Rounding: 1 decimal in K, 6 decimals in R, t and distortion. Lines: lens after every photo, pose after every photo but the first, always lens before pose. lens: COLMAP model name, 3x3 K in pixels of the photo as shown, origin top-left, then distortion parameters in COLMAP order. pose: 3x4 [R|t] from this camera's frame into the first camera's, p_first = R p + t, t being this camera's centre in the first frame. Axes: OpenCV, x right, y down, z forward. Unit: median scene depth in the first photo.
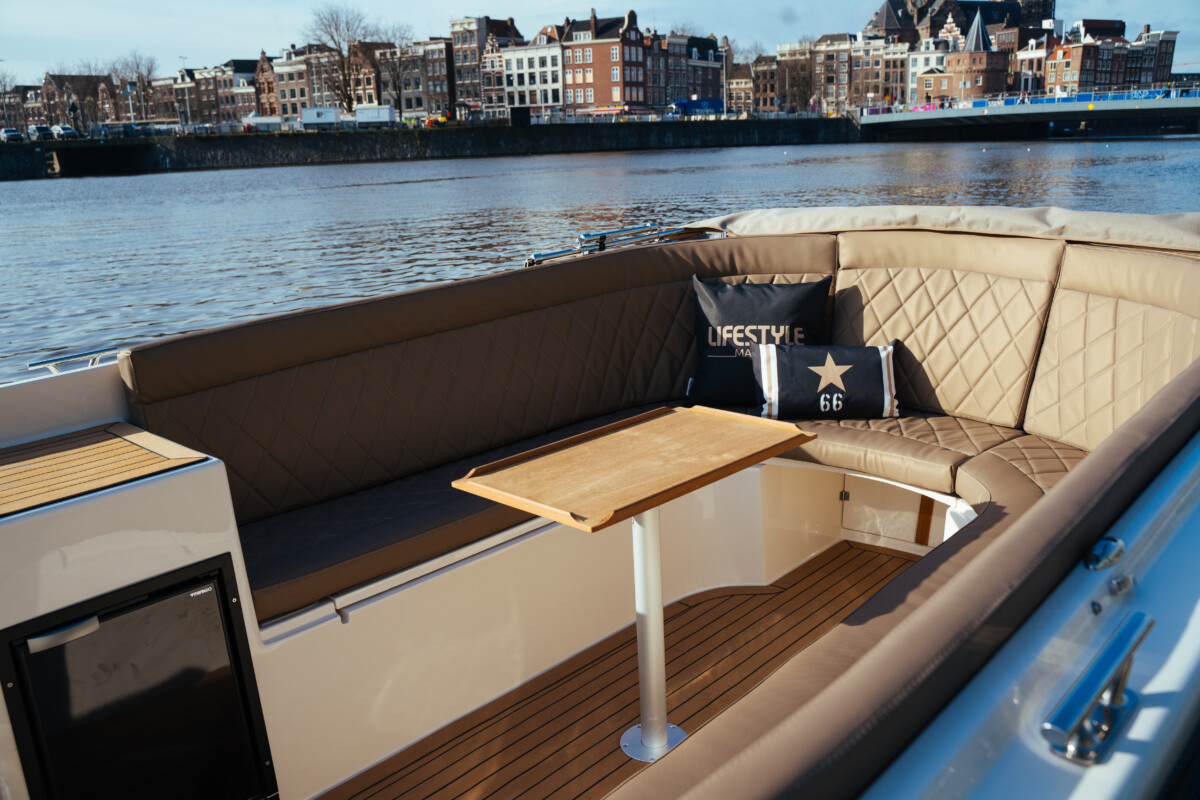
lens RADIAL K [[1005.6, 0, 591.2], [0, 1005.6, 399.6], [0, 0, 1]] dist [-0.107245, 0.103752]
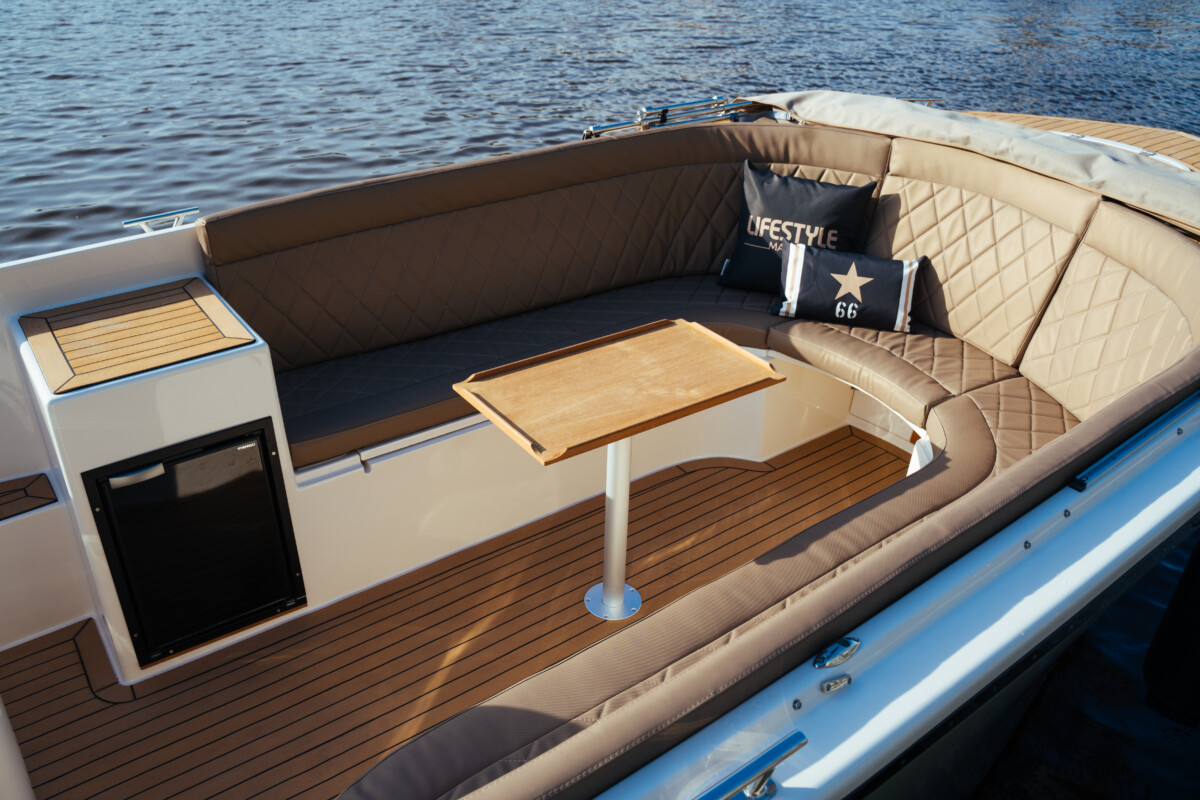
lens RADIAL K [[985.0, 0, 582.0], [0, 985.0, 404.6], [0, 0, 1]] dist [-0.102726, 0.086181]
pose [[0.982515, 0.146427, -0.114994, 0.093346], [-0.110791, 0.956194, 0.270957, -0.143840], [0.149632, -0.253479, 0.955698, -0.054944]]
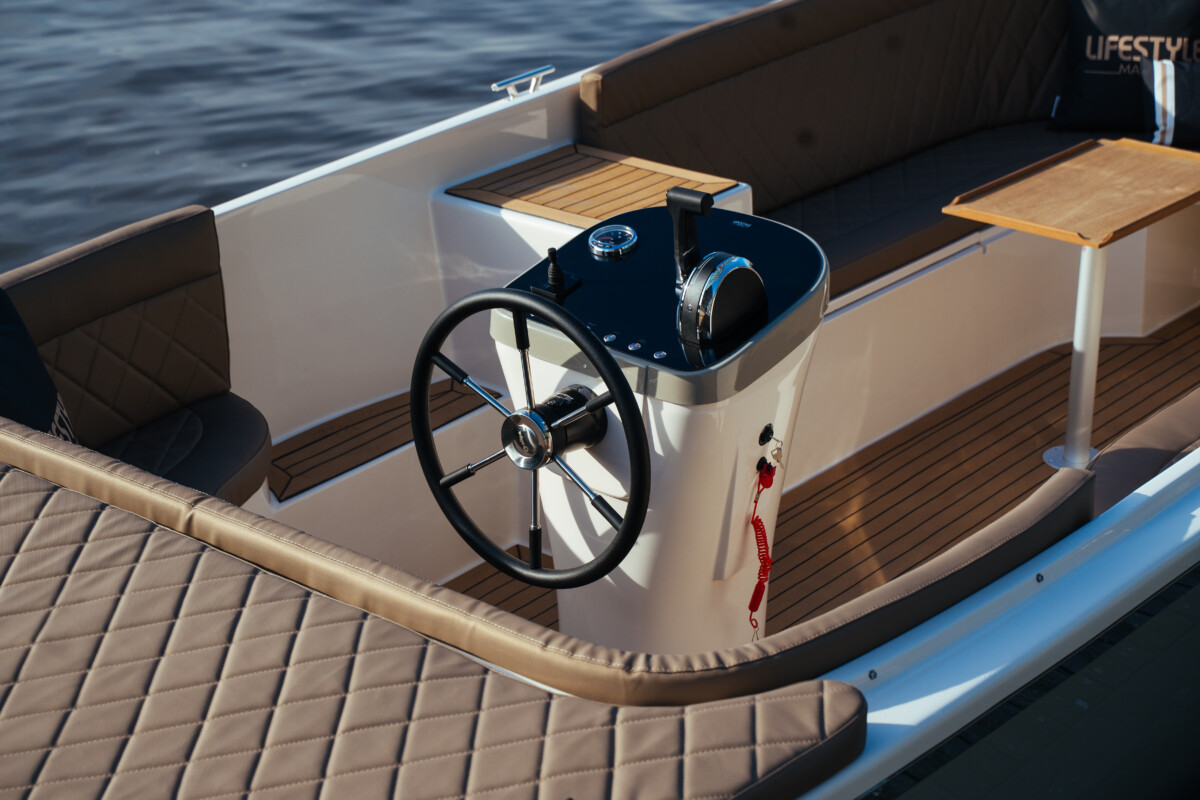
lens RADIAL K [[2738.0, 0, 604.8], [0, 2738.0, 390.2], [0, 0, 1]] dist [0.372908, 0.000000]
pose [[0.993161, 0.016123, 0.115633, -0.561259], [-0.030896, 0.991404, 0.127132, -0.063353], [-0.112589, -0.129836, 0.985123, -1.319596]]
